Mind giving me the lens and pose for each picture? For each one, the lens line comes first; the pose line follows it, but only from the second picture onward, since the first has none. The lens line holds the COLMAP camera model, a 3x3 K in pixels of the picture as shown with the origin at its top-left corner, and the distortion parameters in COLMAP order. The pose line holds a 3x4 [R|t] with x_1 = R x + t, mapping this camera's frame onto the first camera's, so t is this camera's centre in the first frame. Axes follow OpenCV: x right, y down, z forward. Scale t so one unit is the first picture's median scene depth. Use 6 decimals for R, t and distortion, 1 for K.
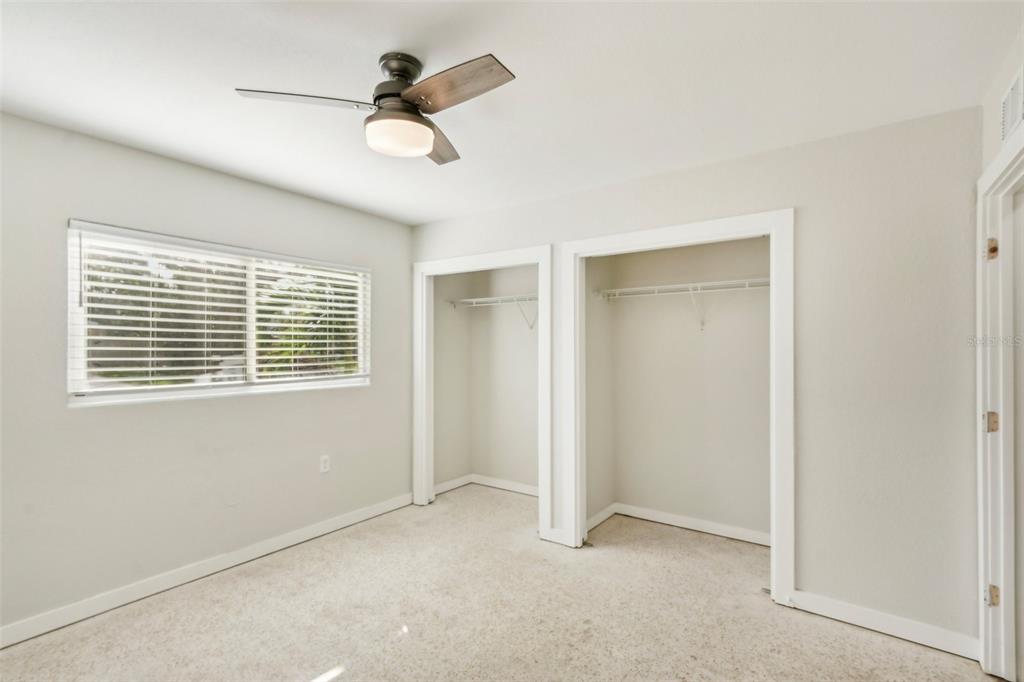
lens RADIAL K [[476.9, 0, 513.1], [0, 476.9, 345.5], [0, 0, 1]] dist [0.001466, 0.000224]
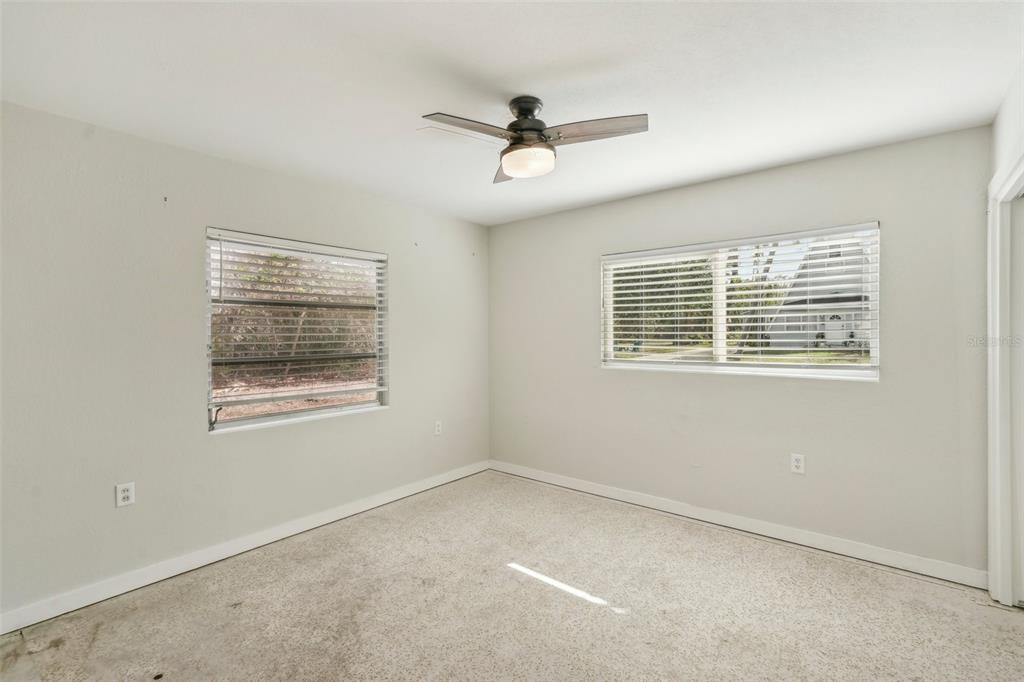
lens RADIAL K [[473.1, 0, 509.2], [0, 473.1, 321.4], [0, 0, 1]] dist [0.004103, 0.000655]
pose [[-0.068347, -0.029944, -0.997212, 0.619090], [0.004452, 0.999530, -0.030318, 0.014813], [0.997652, -0.006512, -0.068181, 0.641286]]
